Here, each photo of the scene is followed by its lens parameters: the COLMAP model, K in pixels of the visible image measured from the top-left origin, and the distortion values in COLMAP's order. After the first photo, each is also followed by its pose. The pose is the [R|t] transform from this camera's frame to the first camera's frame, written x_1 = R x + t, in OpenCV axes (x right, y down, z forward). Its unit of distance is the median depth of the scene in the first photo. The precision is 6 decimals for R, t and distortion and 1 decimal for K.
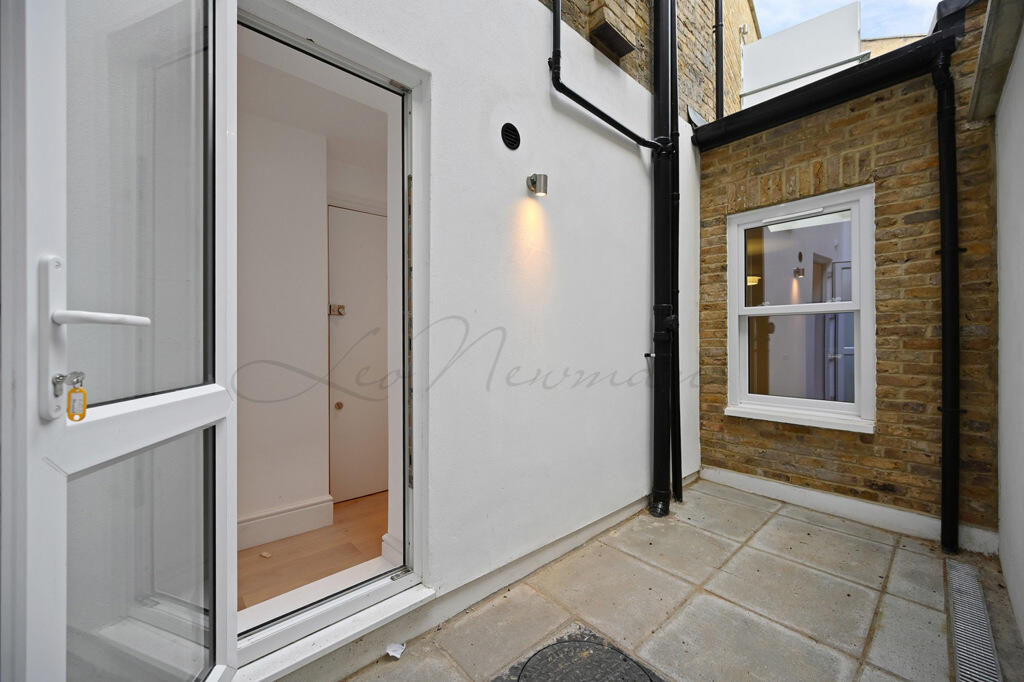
lens RADIAL K [[404.5, 0, 509.6], [0, 404.5, 340.1], [0, 0, 1]] dist [0.000181, -0.000145]
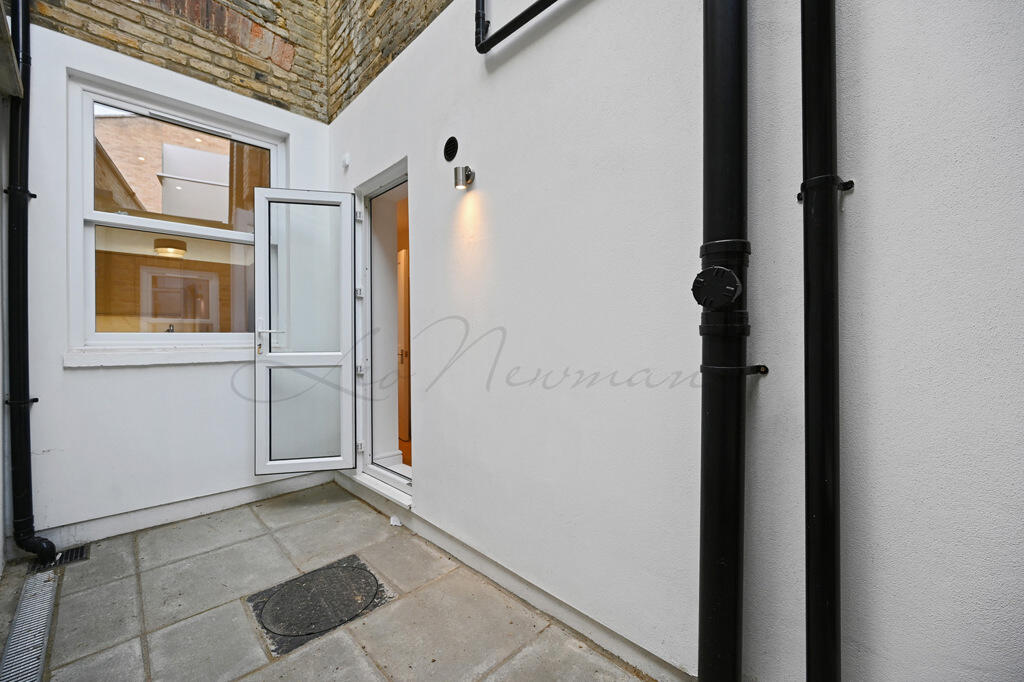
lens RADIAL K [[404.5, 0, 509.1], [0, 404.5, 340.4], [0, 0, 1]] dist [0.000181, -0.000145]
pose [[0.035823, -0.000893, -0.999358, 1.207853], [0.001729, 0.999998, -0.000832, 0.020648], [0.999357, -0.001698, 0.035824, 1.216825]]
